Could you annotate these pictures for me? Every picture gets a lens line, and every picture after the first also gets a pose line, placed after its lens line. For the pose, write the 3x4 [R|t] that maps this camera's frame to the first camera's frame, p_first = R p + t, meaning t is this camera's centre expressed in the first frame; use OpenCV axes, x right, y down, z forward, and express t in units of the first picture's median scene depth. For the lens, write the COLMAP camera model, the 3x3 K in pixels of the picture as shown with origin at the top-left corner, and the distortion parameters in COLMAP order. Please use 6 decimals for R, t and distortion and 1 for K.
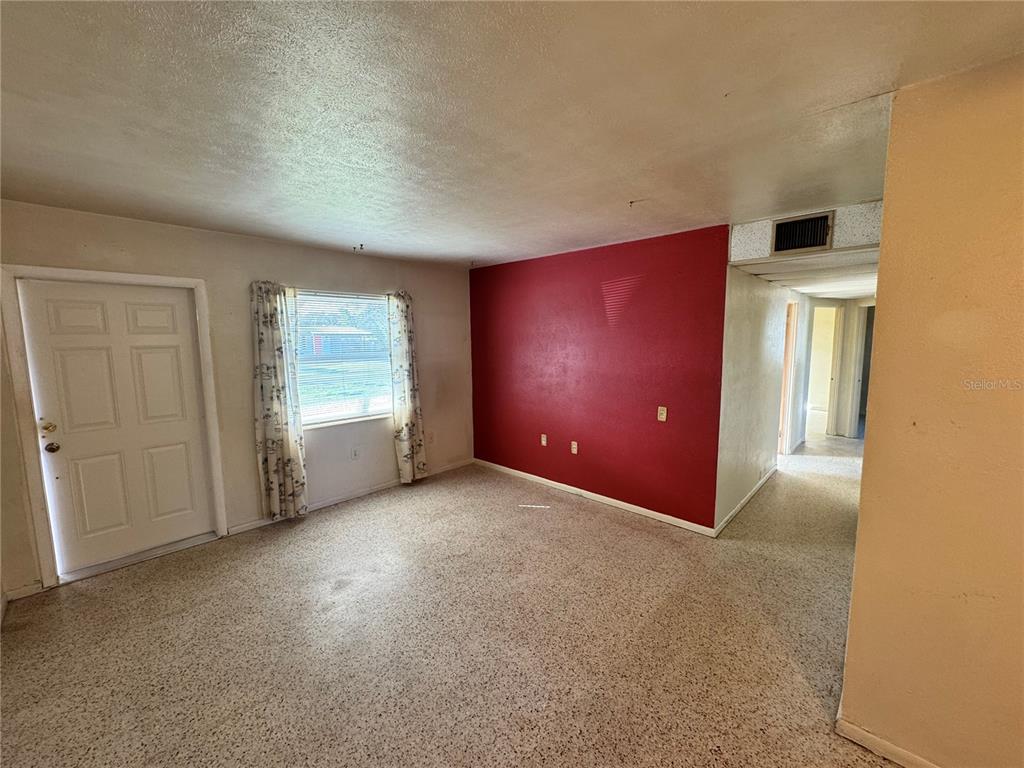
lens RADIAL K [[409.7, 0, 511.6], [0, 409.7, 383.2], [0, 0, 1]] dist [-0.001925, -0.000292]
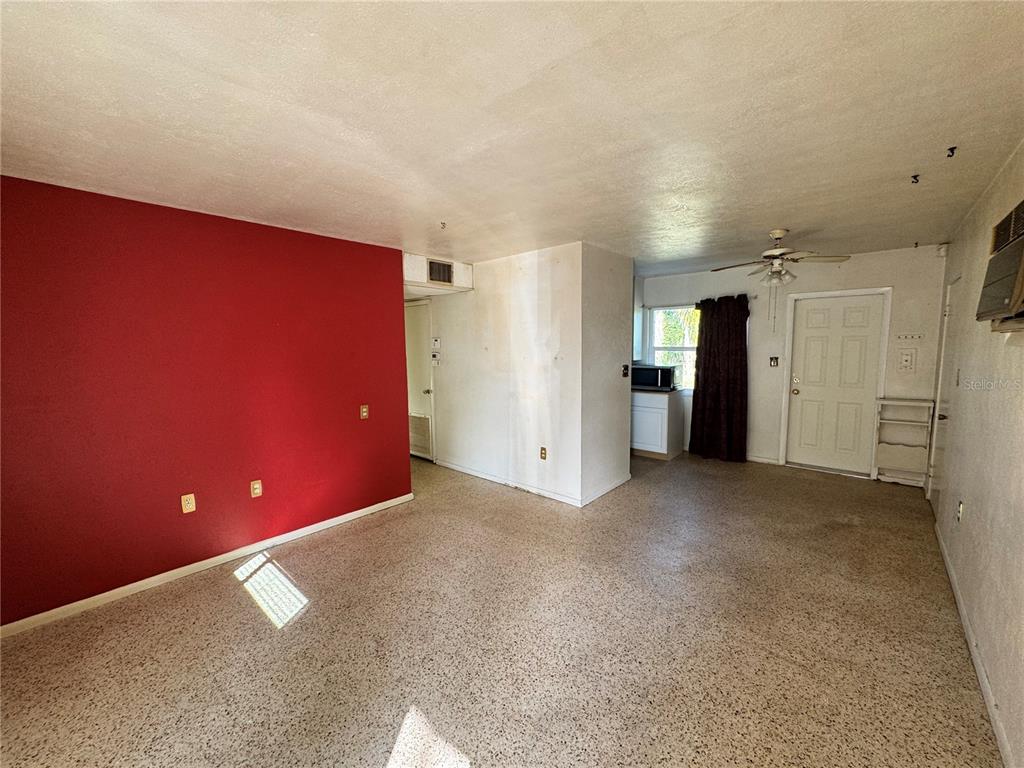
lens RADIAL K [[409.7, 0, 510.9], [0, 409.7, 384.6], [0, 0, 1]] dist [-0.001925, -0.000292]
pose [[-0.026967, -0.092306, 0.995365, -0.851172], [0.123322, 0.987814, 0.094946, -0.059185], [-0.992000, 0.125310, -0.015255, 0.796113]]
